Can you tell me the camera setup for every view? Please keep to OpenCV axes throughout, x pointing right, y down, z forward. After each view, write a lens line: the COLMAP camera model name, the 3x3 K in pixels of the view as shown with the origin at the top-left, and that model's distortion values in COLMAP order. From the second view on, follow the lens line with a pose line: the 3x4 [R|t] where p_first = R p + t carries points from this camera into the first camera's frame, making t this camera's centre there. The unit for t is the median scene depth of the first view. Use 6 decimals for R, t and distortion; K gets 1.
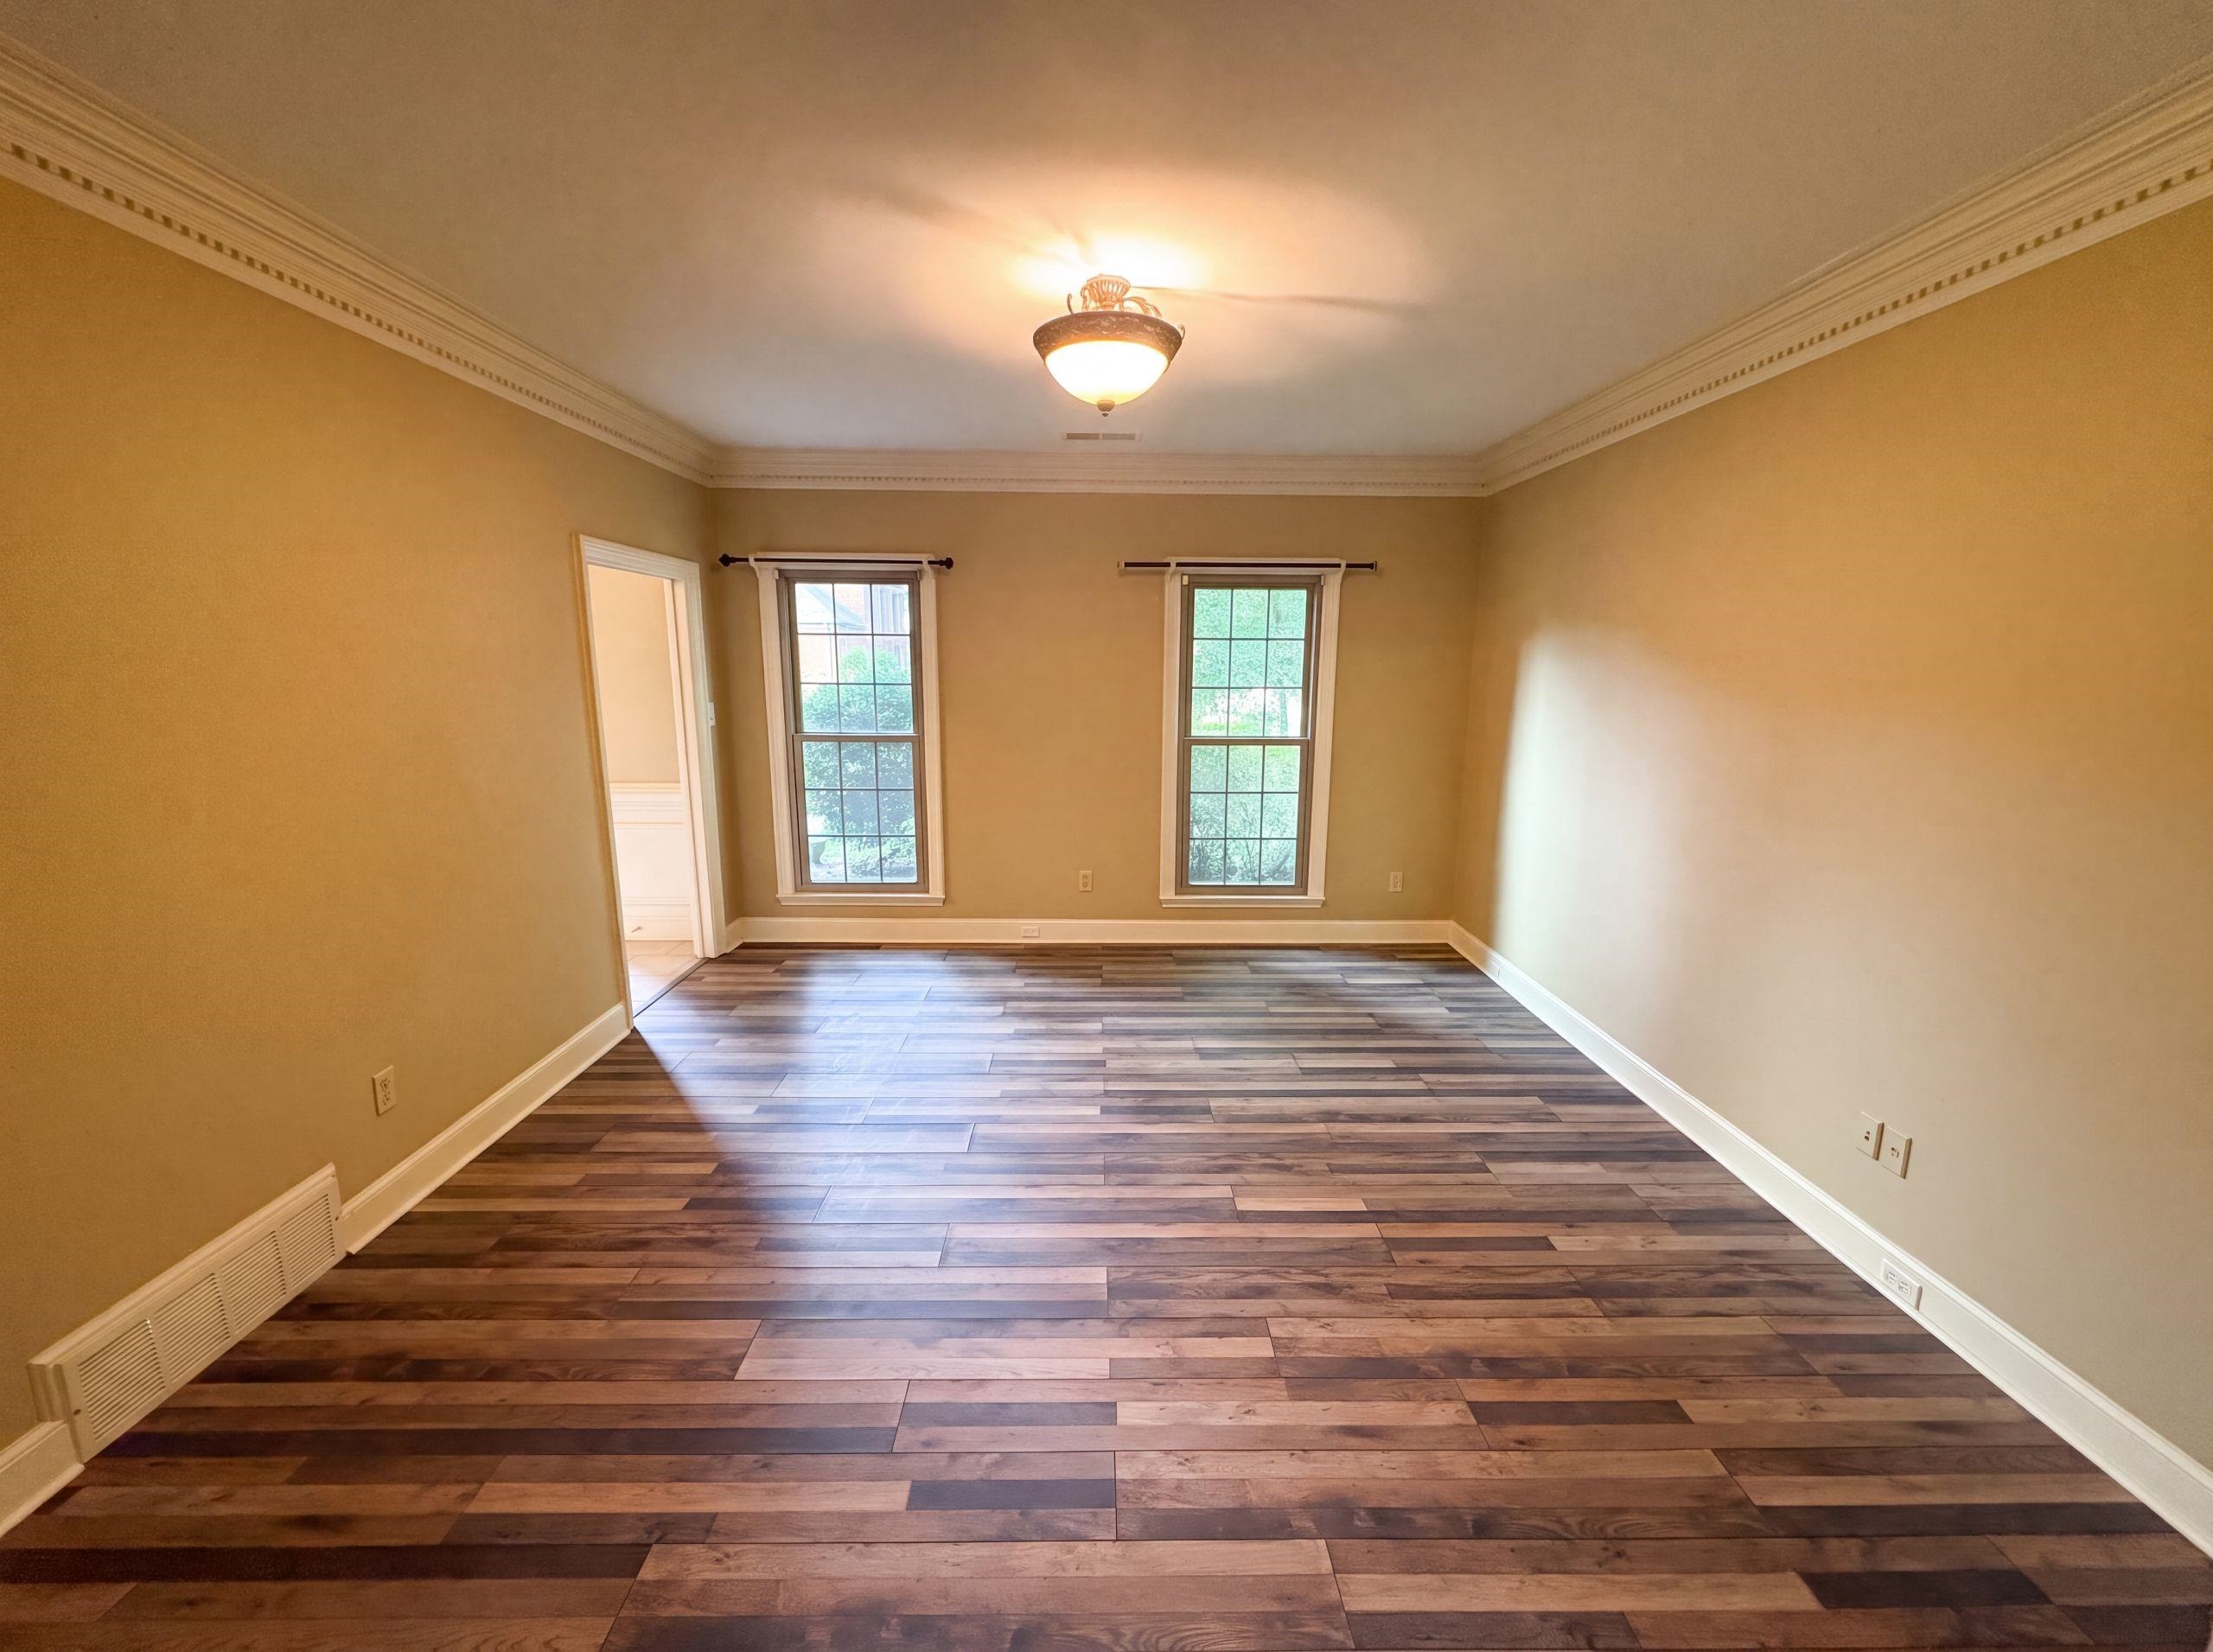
lens RADIAL K [[880.4, 0, 1106.5], [0, 880.4, 826.0], [0, 0, 1]] dist [0.005218, 0.000028]
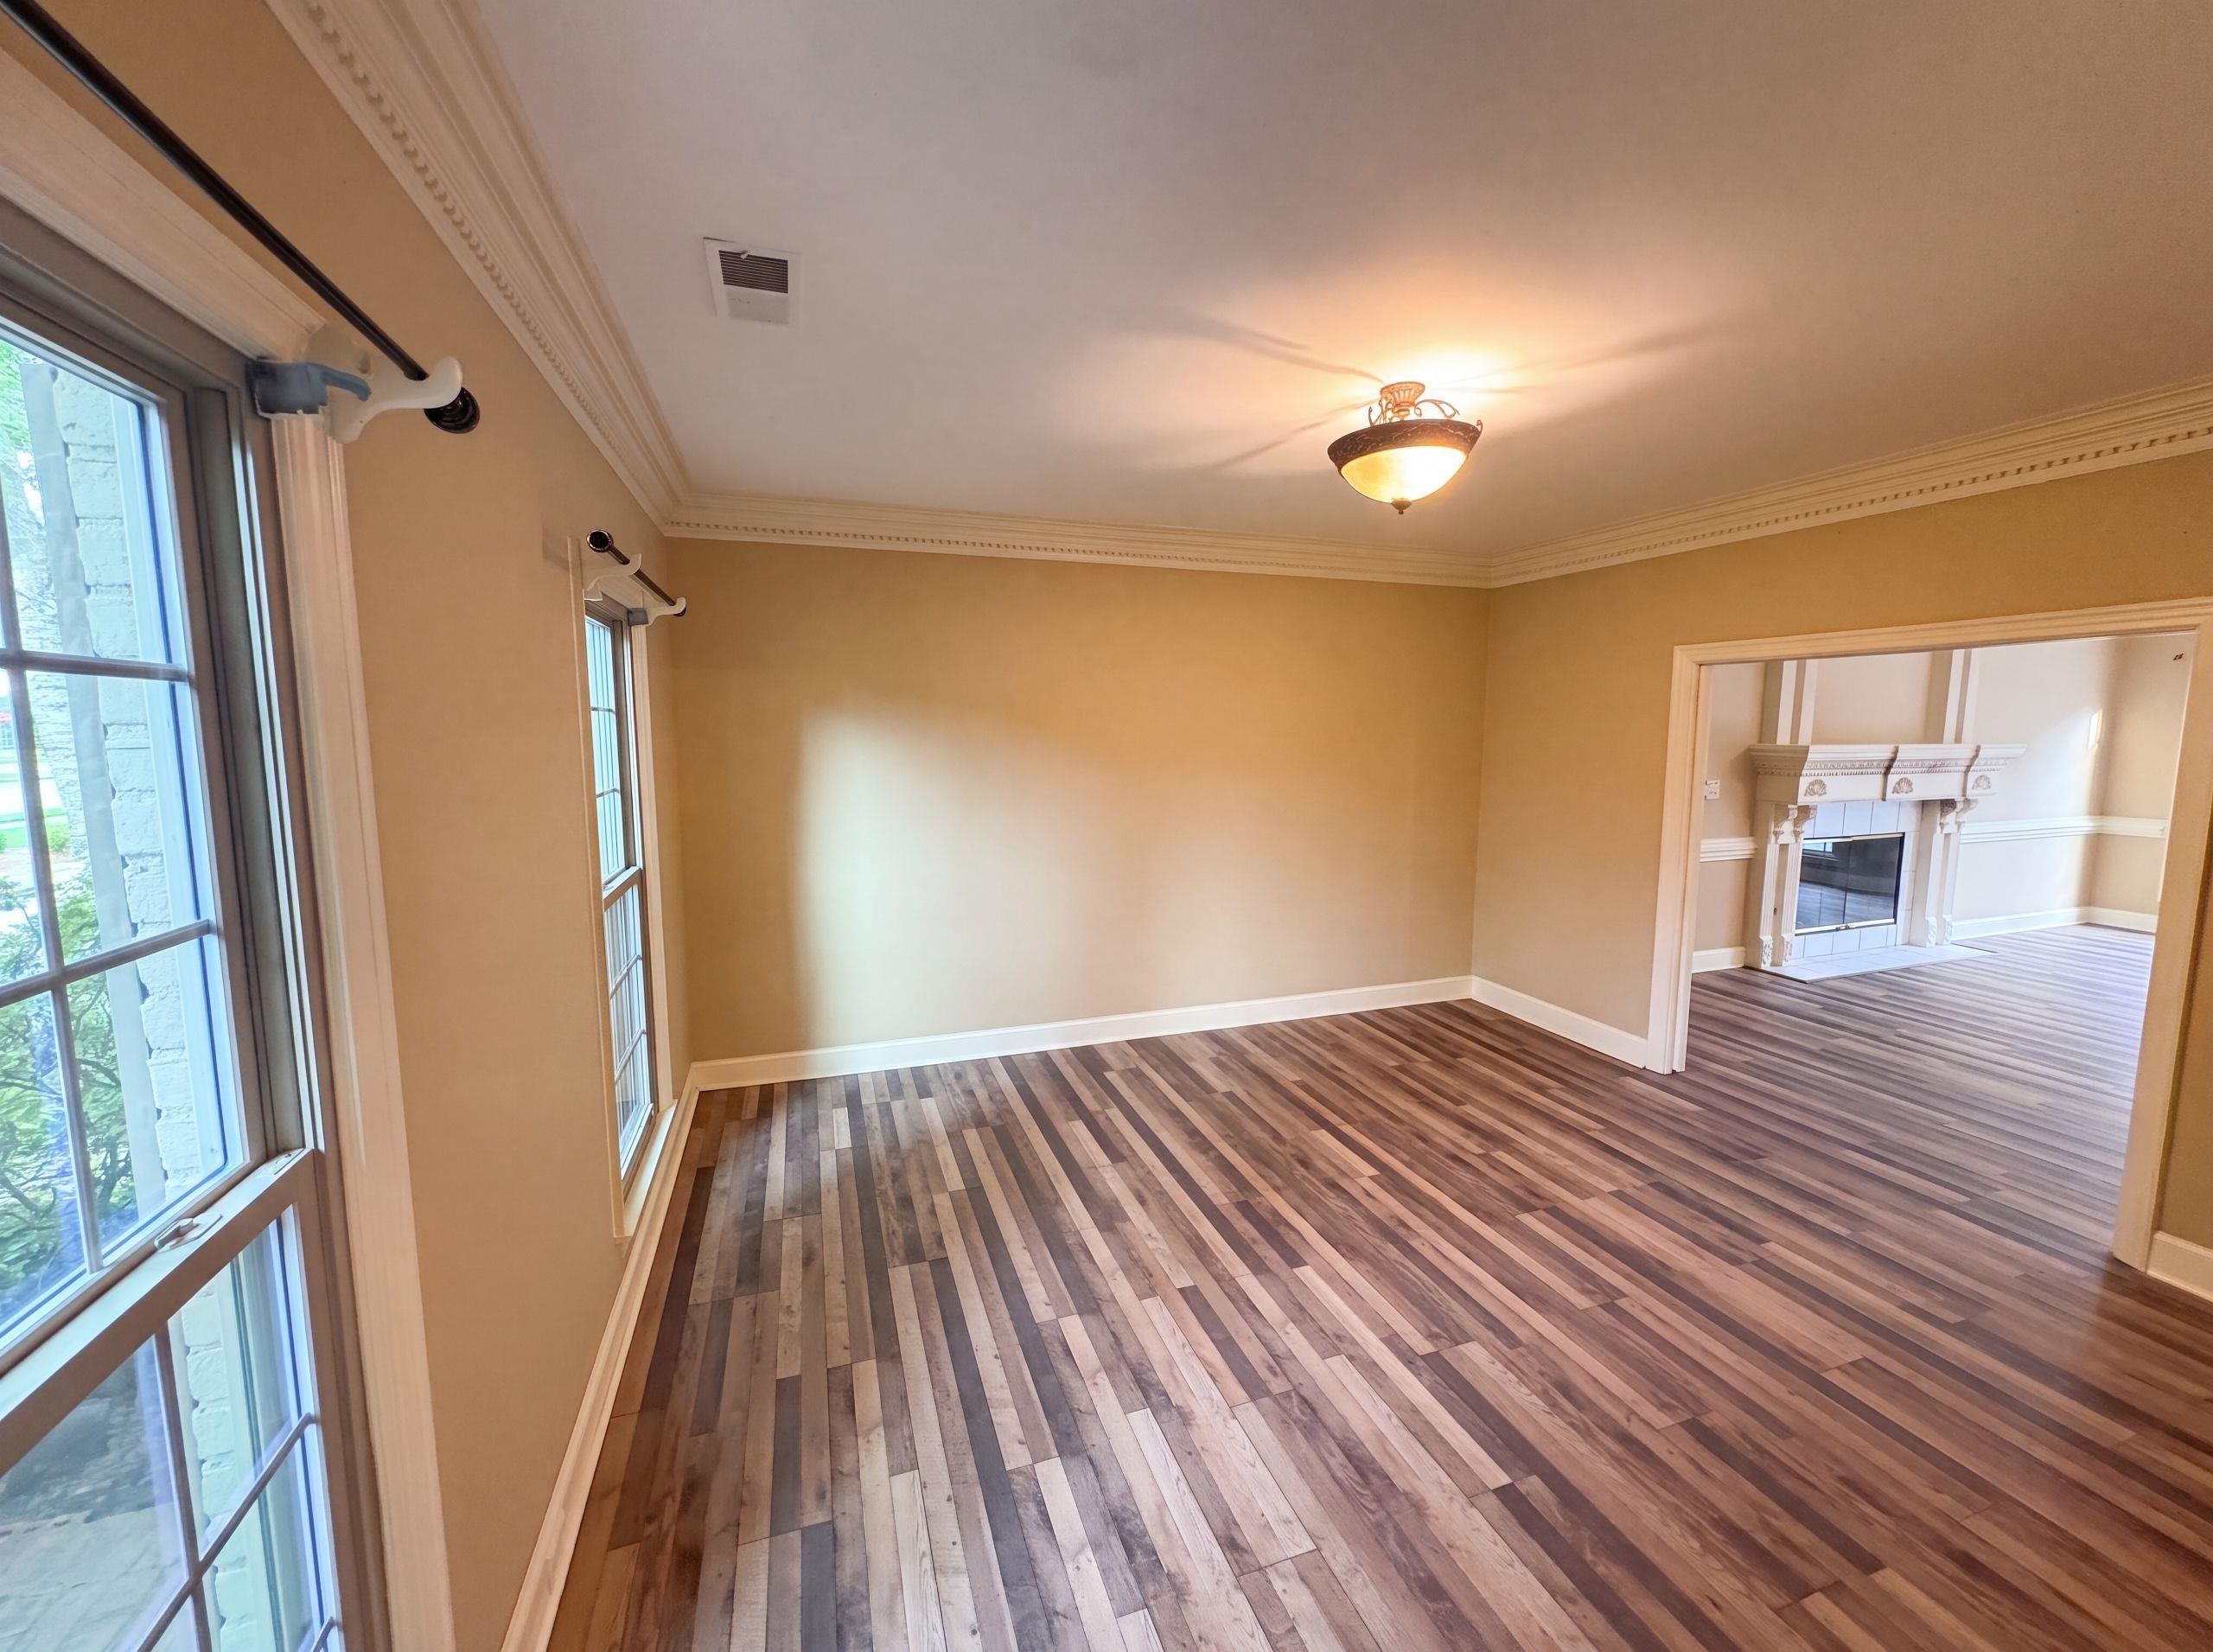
lens RADIAL K [[880.4, 0, 1106.5], [0, 880.4, 826.0], [0, 0, 1]] dist [0.005218, 0.000028]
pose [[-0.313293, -0.105637, 0.943763, -0.656092], [0.177482, 0.969771, 0.167465, -0.244649], [-0.932924, 0.219966, -0.285074, 1.237733]]
